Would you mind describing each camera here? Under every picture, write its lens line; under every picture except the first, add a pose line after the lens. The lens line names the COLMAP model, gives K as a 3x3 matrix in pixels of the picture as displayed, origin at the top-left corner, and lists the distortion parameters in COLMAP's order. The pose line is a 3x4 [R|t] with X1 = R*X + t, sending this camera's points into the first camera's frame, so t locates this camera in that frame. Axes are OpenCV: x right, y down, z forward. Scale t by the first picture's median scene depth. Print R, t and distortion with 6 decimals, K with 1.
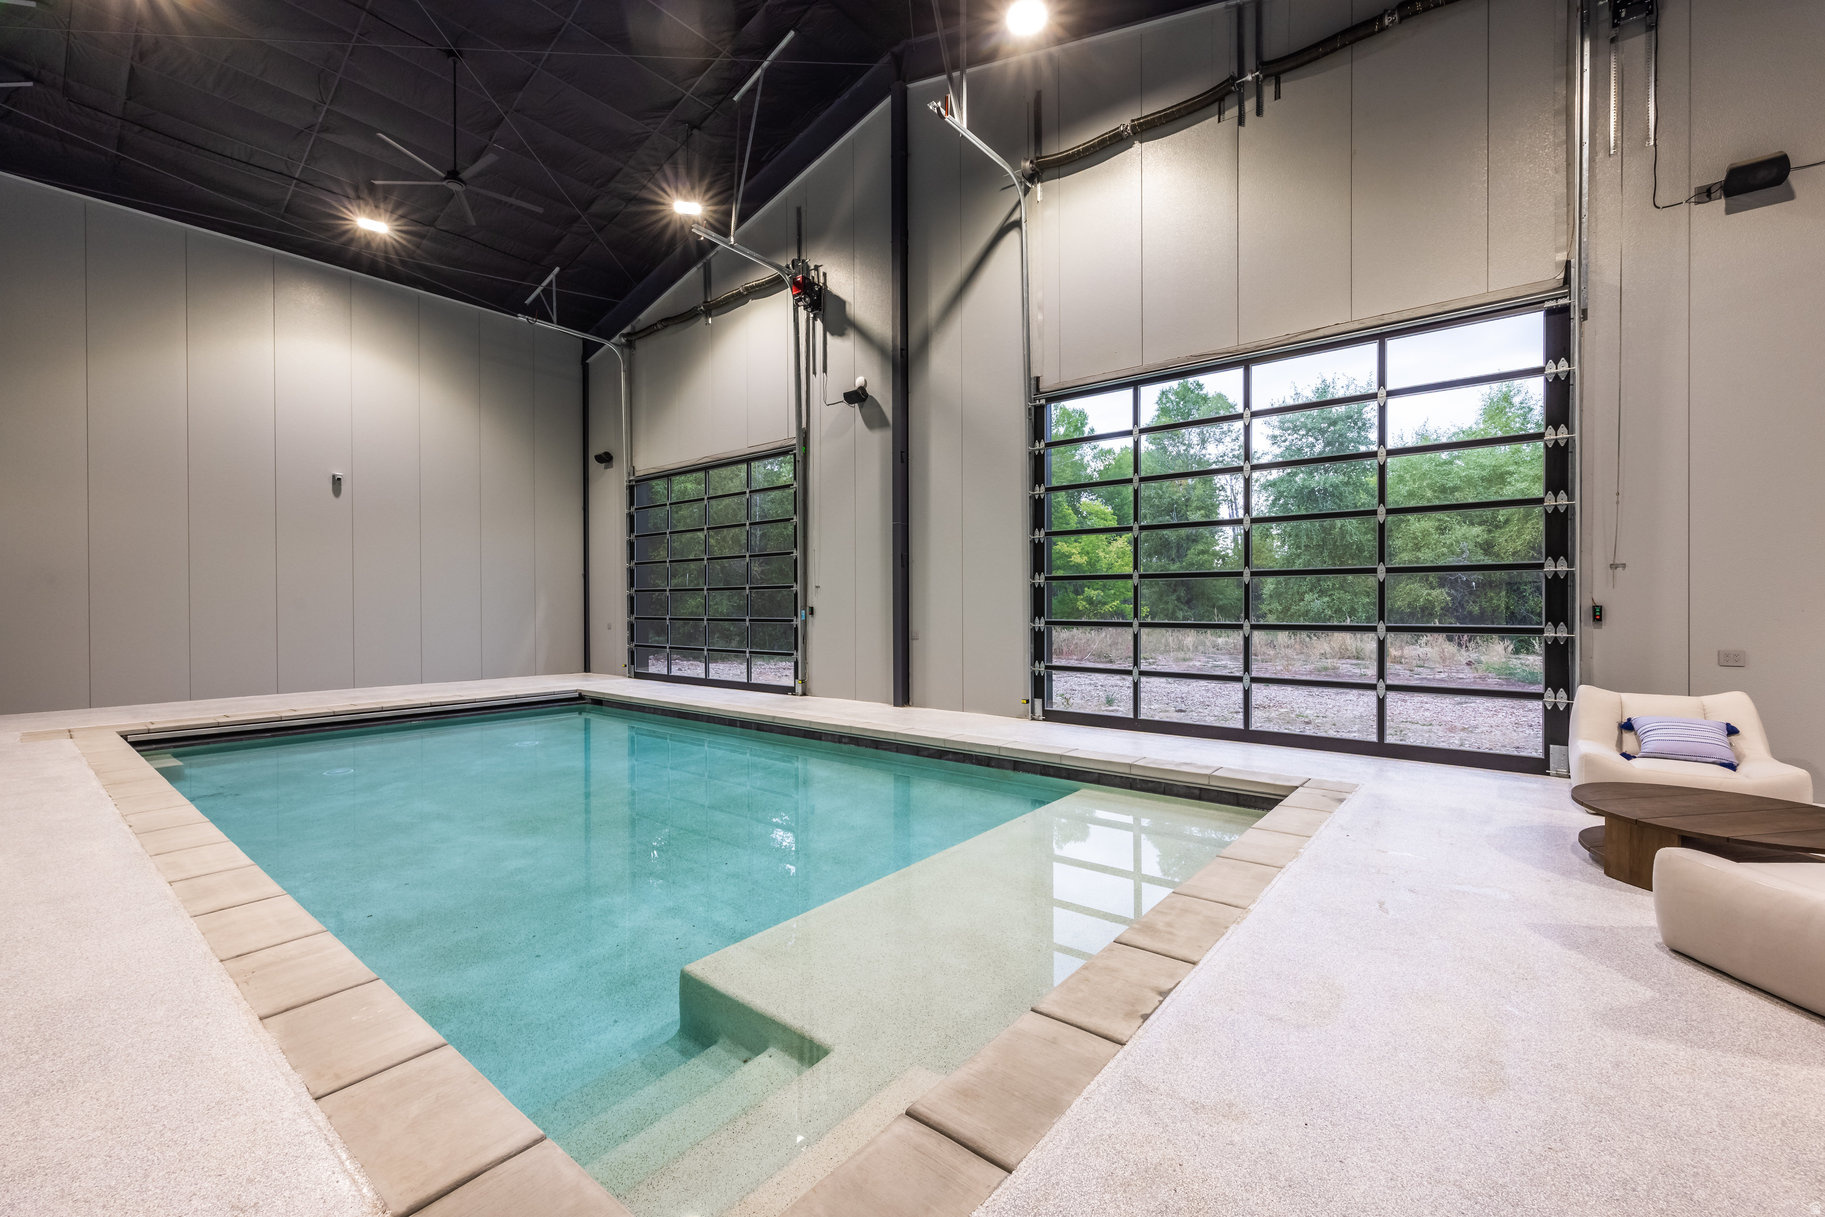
lens RADIAL K [[755.2, 0, 917.3], [0, 755.2, 605.1], [0, 0, 1]] dist [0.002521, 0.000266]
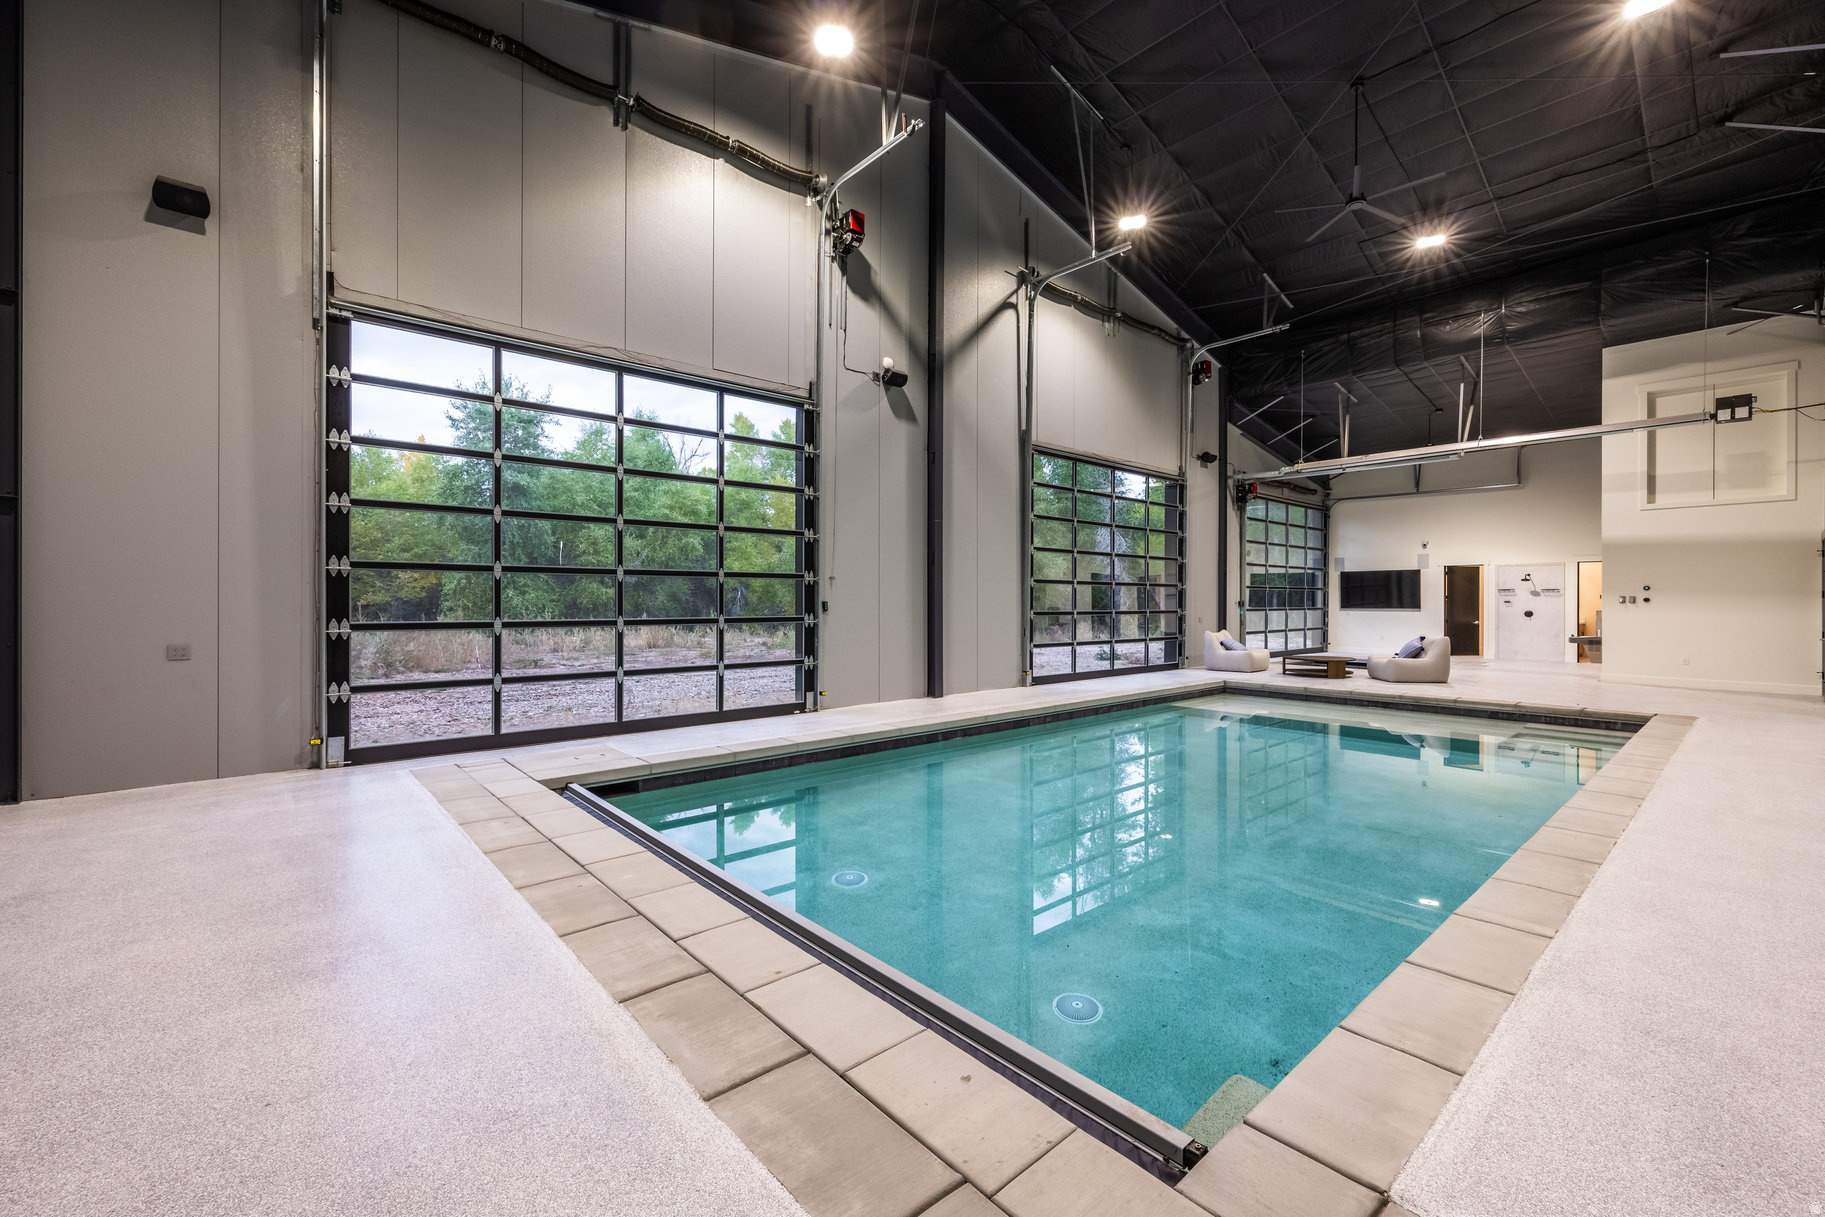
lens RADIAL K [[755.2, 0, 917.3], [0, 755.2, 605.1], [0, 0, 1]] dist [0.002521, 0.000266]
pose [[0.173345, -0.001801, 0.984860, -0.625740], [-0.000050, 0.999998, 0.001837, 0.002589], [-0.984861, -0.000368, 0.173345, 0.502430]]
